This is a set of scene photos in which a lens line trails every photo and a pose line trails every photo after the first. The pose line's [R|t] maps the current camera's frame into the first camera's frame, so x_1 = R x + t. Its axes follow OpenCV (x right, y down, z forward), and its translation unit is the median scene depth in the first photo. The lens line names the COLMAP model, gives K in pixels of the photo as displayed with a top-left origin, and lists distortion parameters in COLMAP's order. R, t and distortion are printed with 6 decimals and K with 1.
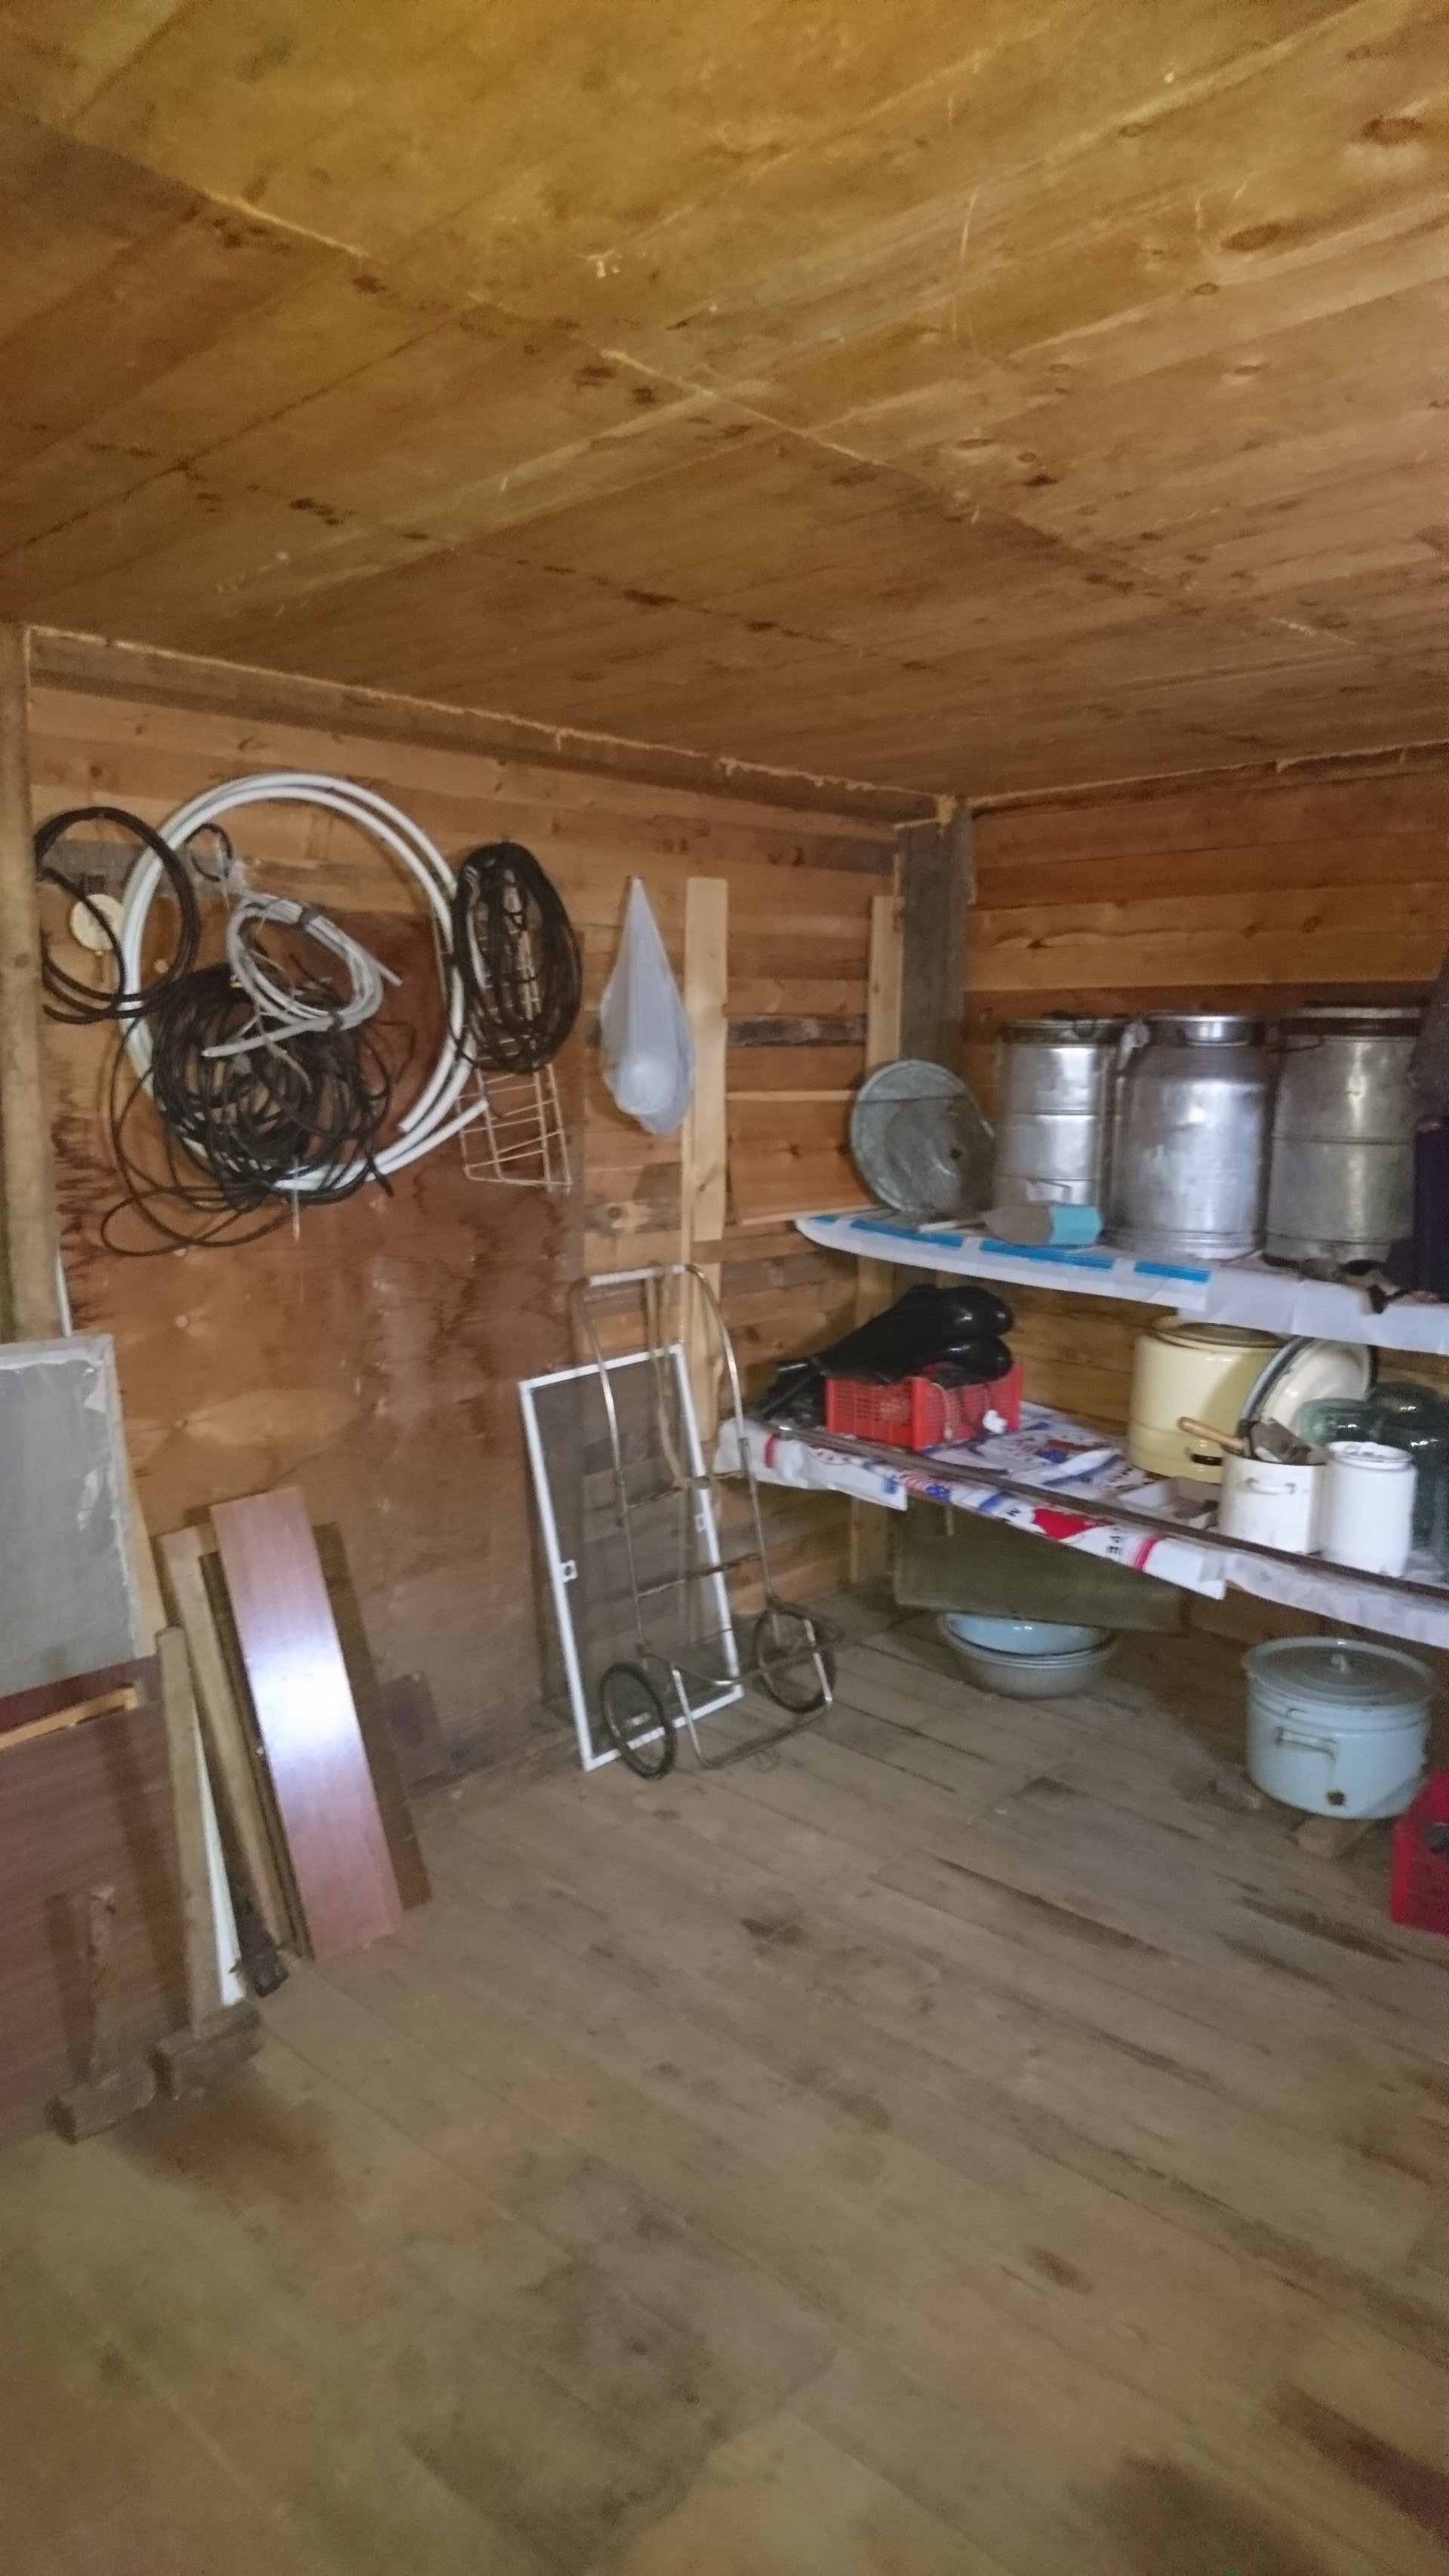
lens RADIAL K [[1669.2, 0, 710.4], [0, 1669.2, 1292.3], [0, 0, 1]] dist [0.056735, -0.046206]
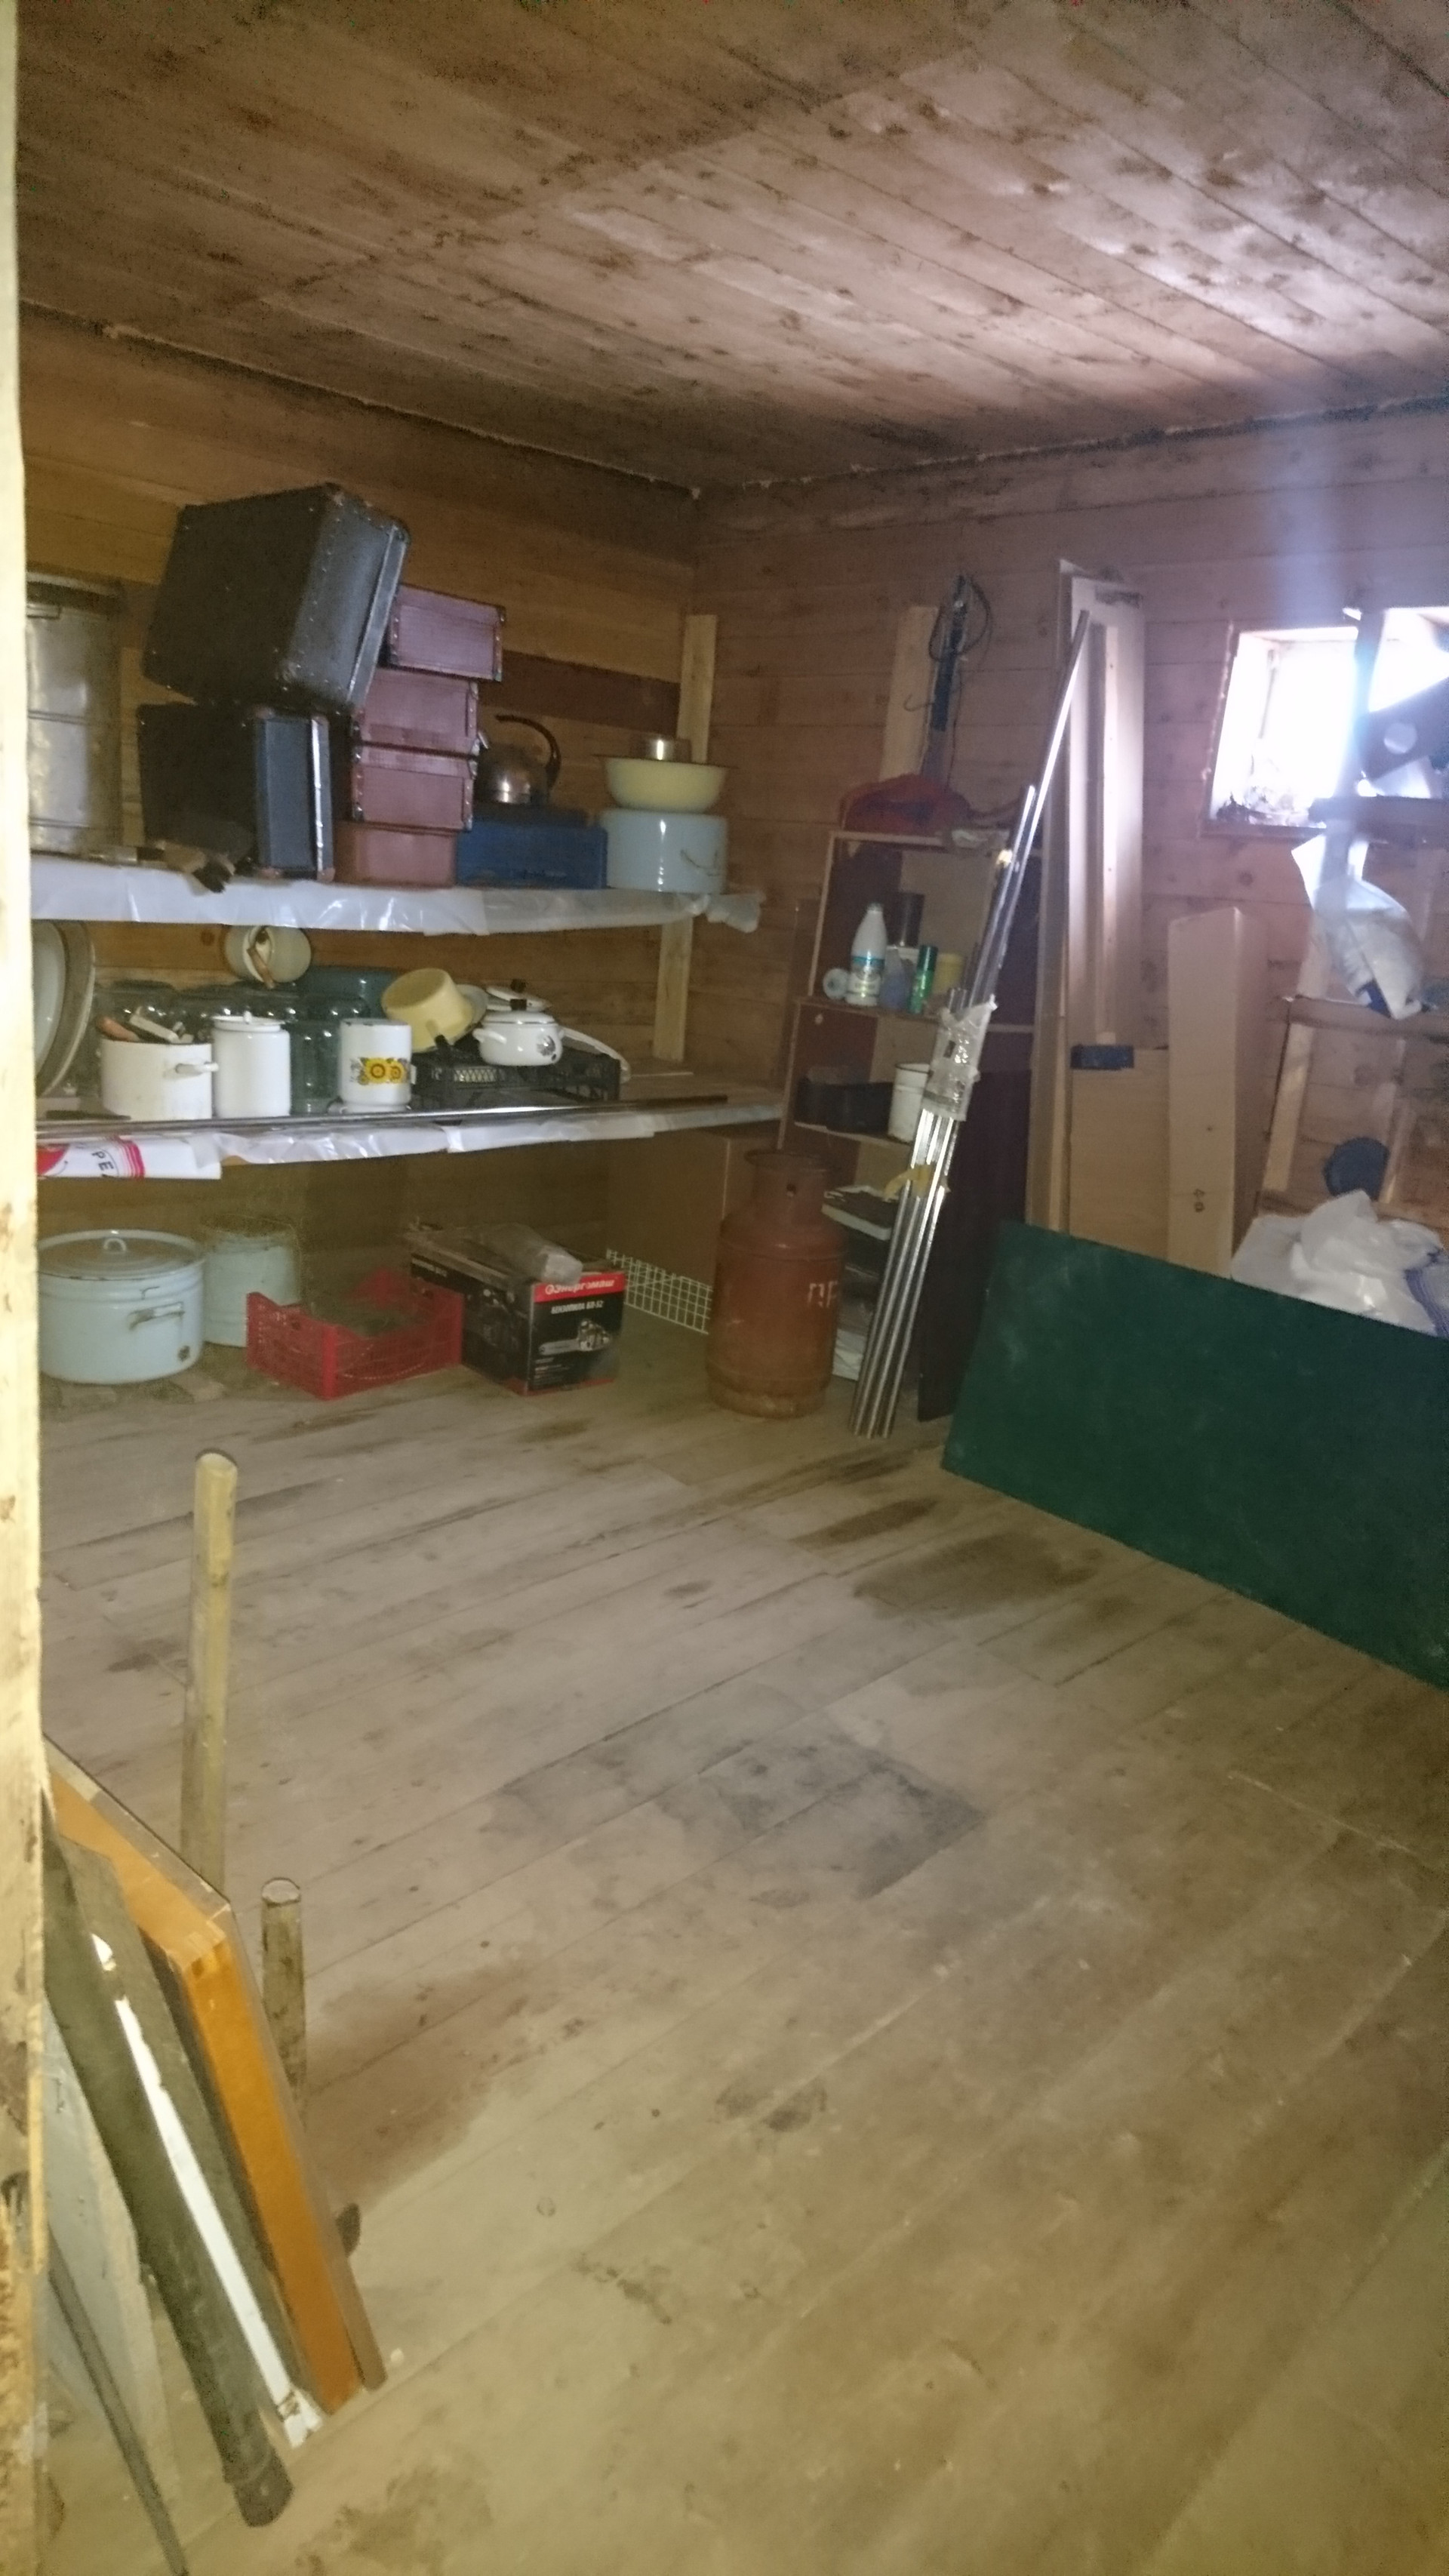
lens RADIAL K [[1624.9, 0, 744.3], [0, 1624.9, 1291.4], [0, 0, 1]] dist [0.035307, -0.014235]
pose [[-0.004023, -0.265554, 0.964088, -0.767804], [0.080077, 0.960914, 0.265014, 0.007209], [-0.996781, 0.078267, 0.017399, 0.718189]]
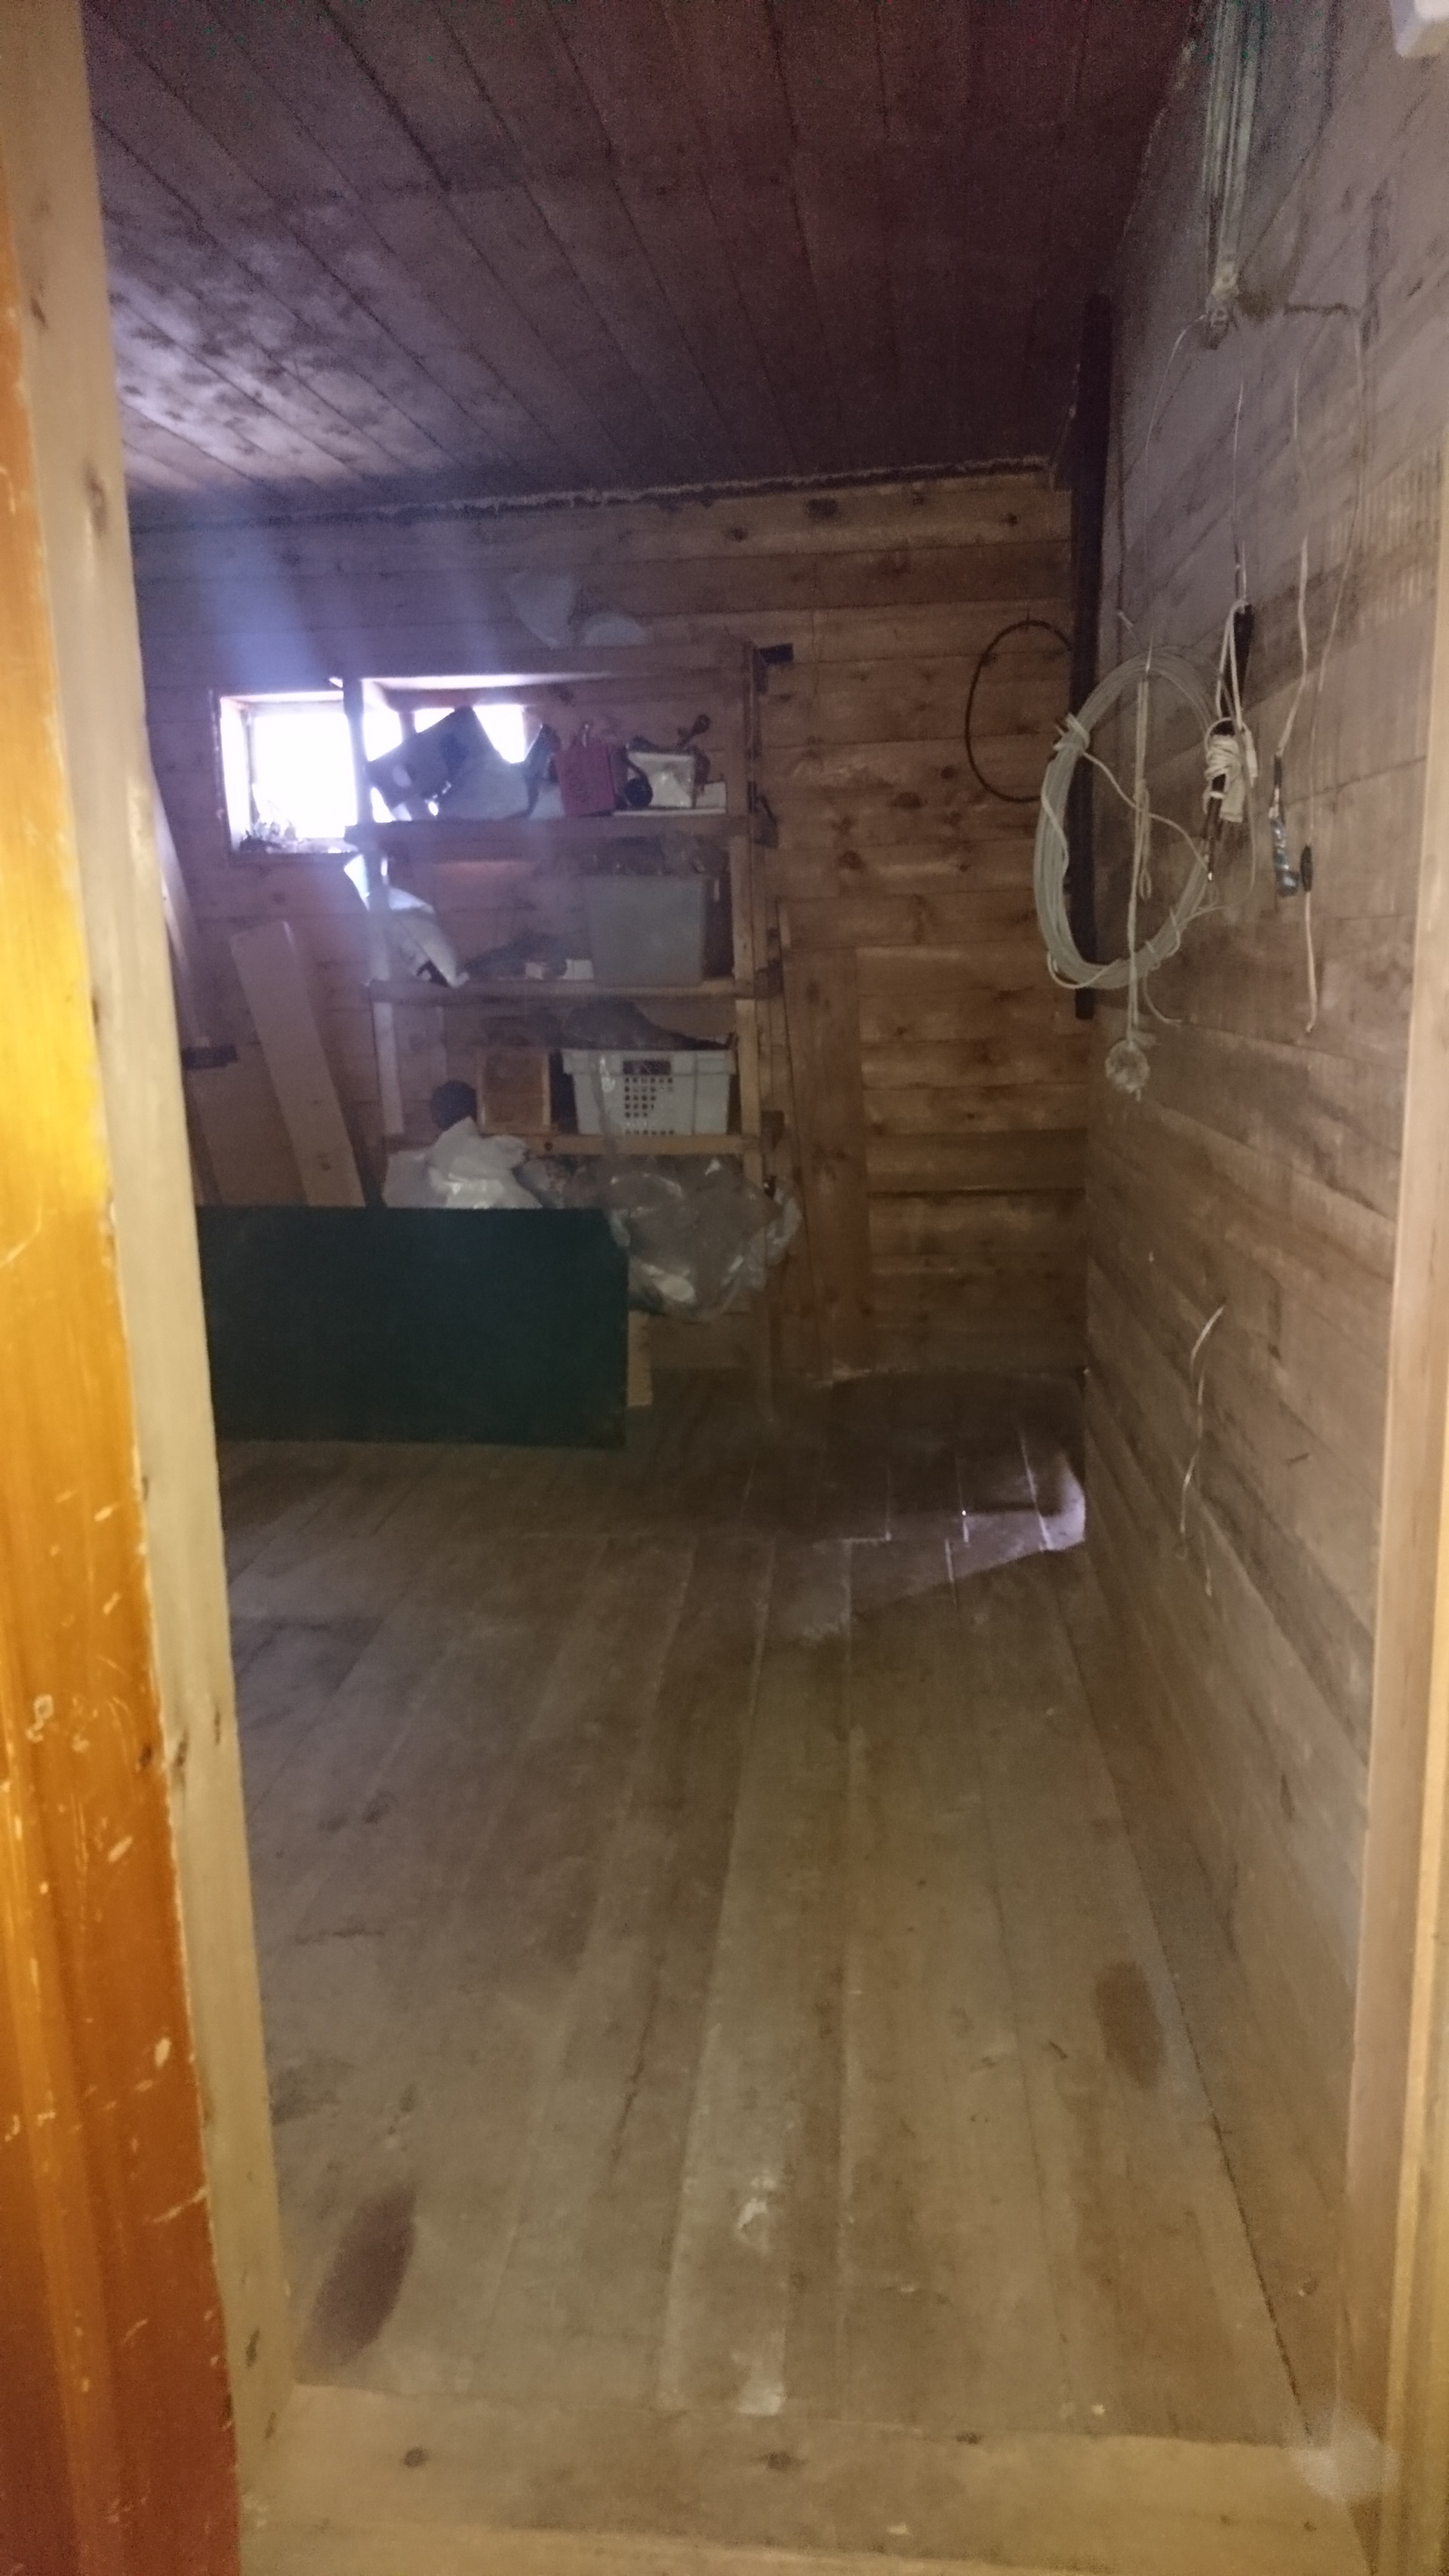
lens RADIAL K [[1669.2, 0, 681.7], [0, 1669.2, 1373.8], [0, 0, 1]] dist [0.056735, -0.046206]
pose [[-0.620915, -0.180136, 0.762899, -0.965384], [0.151314, 0.927390, 0.342128, -0.002347], [-0.769135, 0.327870, -0.548573, 1.019655]]
